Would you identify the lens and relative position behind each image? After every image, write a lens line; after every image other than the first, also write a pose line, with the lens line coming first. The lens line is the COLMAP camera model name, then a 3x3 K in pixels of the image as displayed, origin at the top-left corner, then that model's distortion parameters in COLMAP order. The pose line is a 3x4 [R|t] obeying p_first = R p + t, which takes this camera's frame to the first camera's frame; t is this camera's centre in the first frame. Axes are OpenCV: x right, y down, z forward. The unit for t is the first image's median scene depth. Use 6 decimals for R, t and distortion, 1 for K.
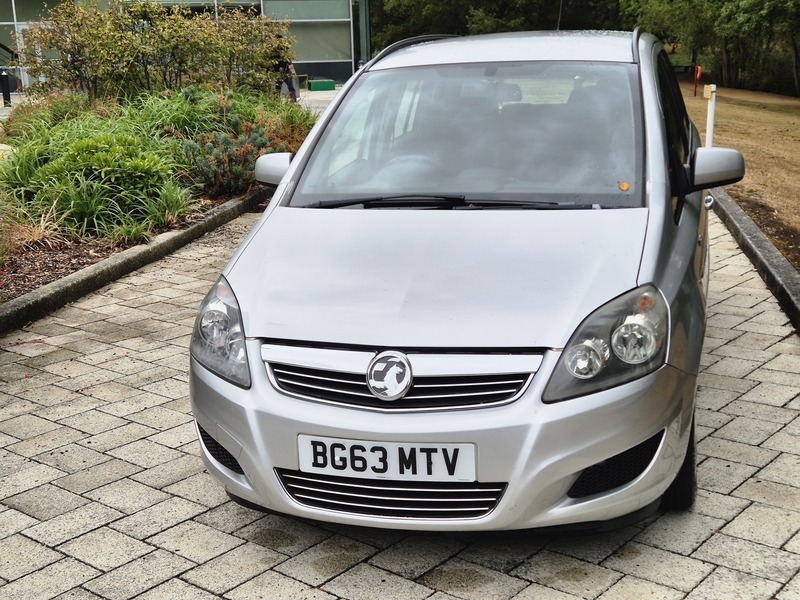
lens RADIAL K [[1029.0, 0, 431.5], [0, 1029.0, 323.0], [0, 0, 1]] dist [0.093021, 0.000000]
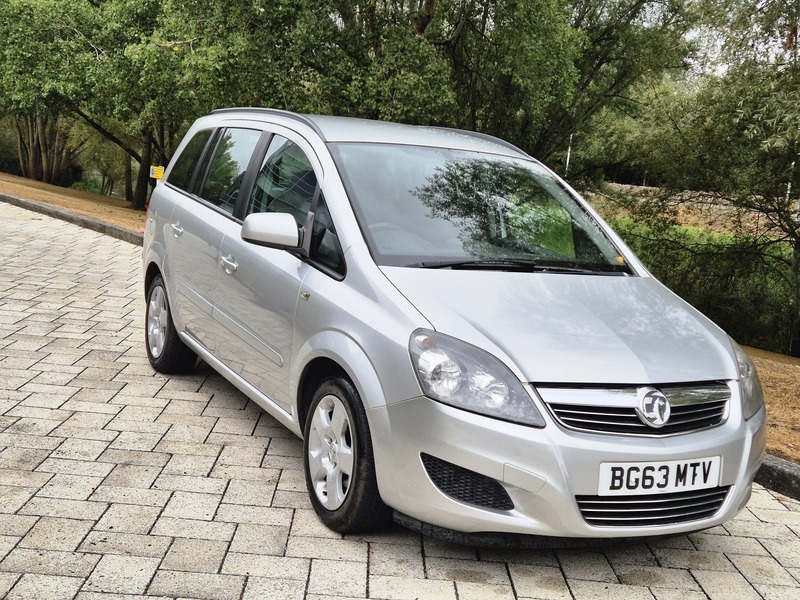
lens RADIAL K [[1029.0, 0, 395.1], [0, 1029.0, 303.0], [0, 0, 1]] dist [0.093021, 0.000000]
pose [[0.761075, 0.011673, 0.648559, -1.079112], [0.044963, 0.996484, -0.070698, 0.000632], [-0.647104, 0.082968, 0.757874, 0.256151]]
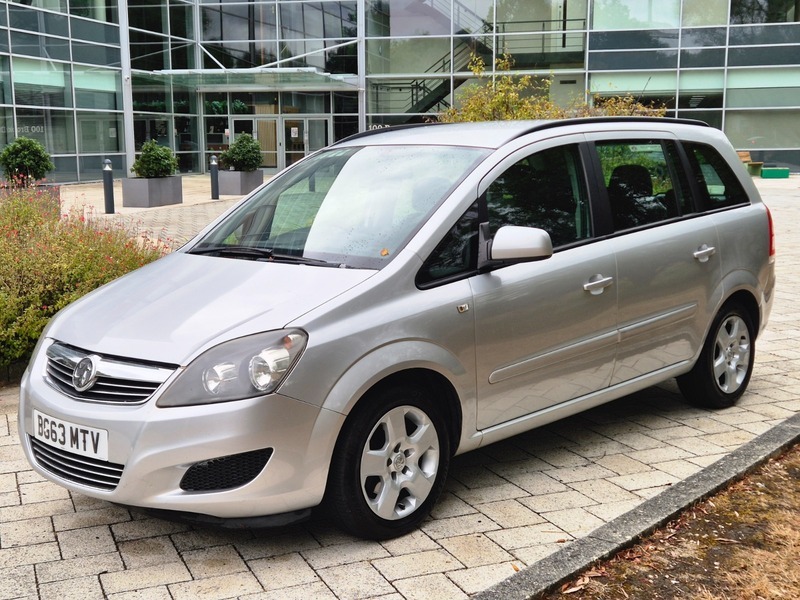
lens RADIAL K [[1029.0, 0, 398.2], [0, 1029.0, 307.2], [0, 0, 1]] dist [0.093021, 0.000000]
pose [[0.875552, 0.089777, -0.474709, 0.935455], [-0.133946, 0.989172, -0.059978, -0.005993], [0.464184, 0.116100, 0.878097, 0.011172]]
